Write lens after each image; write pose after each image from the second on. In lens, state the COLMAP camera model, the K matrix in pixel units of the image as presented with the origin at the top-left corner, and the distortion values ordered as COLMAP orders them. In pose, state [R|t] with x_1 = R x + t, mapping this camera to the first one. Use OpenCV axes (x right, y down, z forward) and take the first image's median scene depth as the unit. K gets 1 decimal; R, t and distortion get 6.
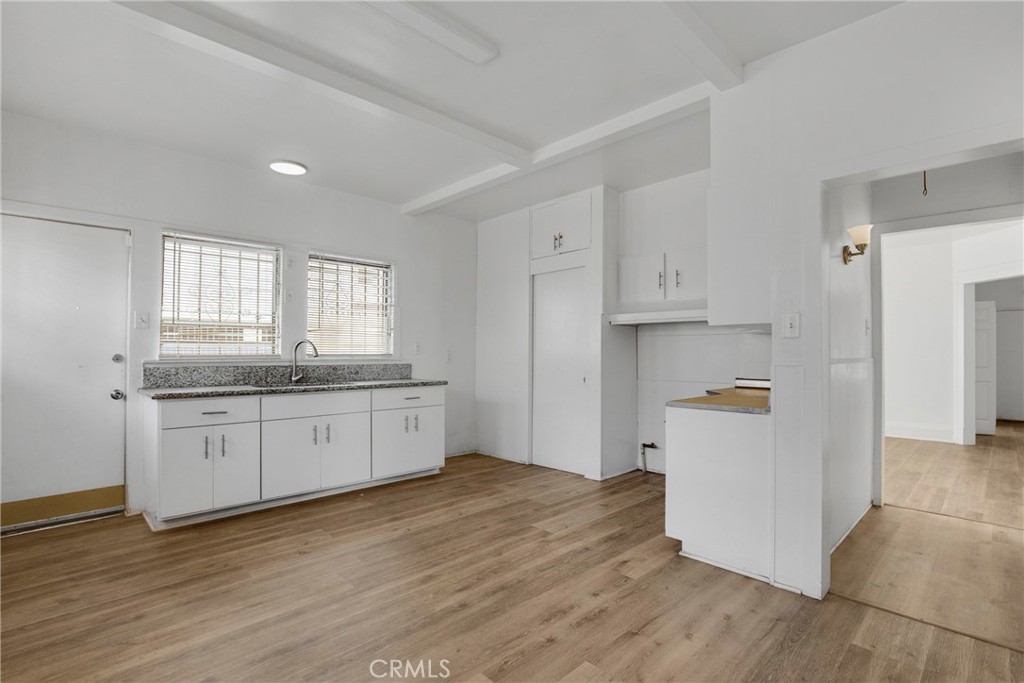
lens RADIAL K [[488.3, 0, 508.4], [0, 488.3, 347.5], [0, 0, 1]] dist [-0.021868, 0.000877]
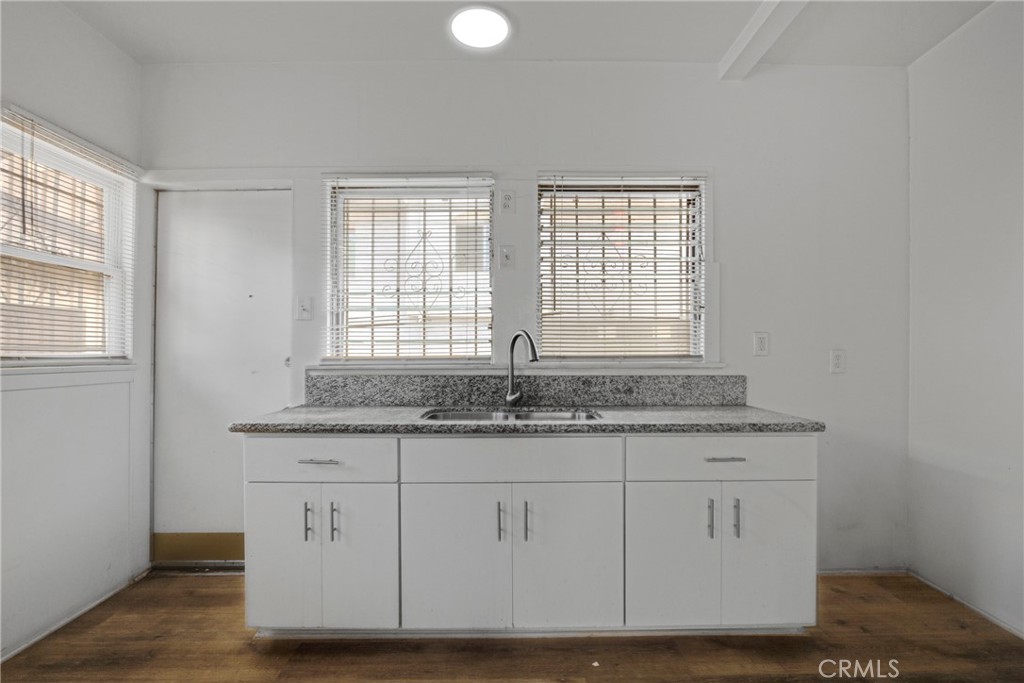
lens RADIAL K [[488.3, 0, 520.0], [0, 488.3, 349.1], [0, 0, 1]] dist [-0.021868, 0.000877]
pose [[0.734677, -0.005922, -0.678391, -0.043740], [0.011022, 0.999934, 0.003209, 0.004006], [0.678328, -0.009835, 0.734694, 0.615449]]
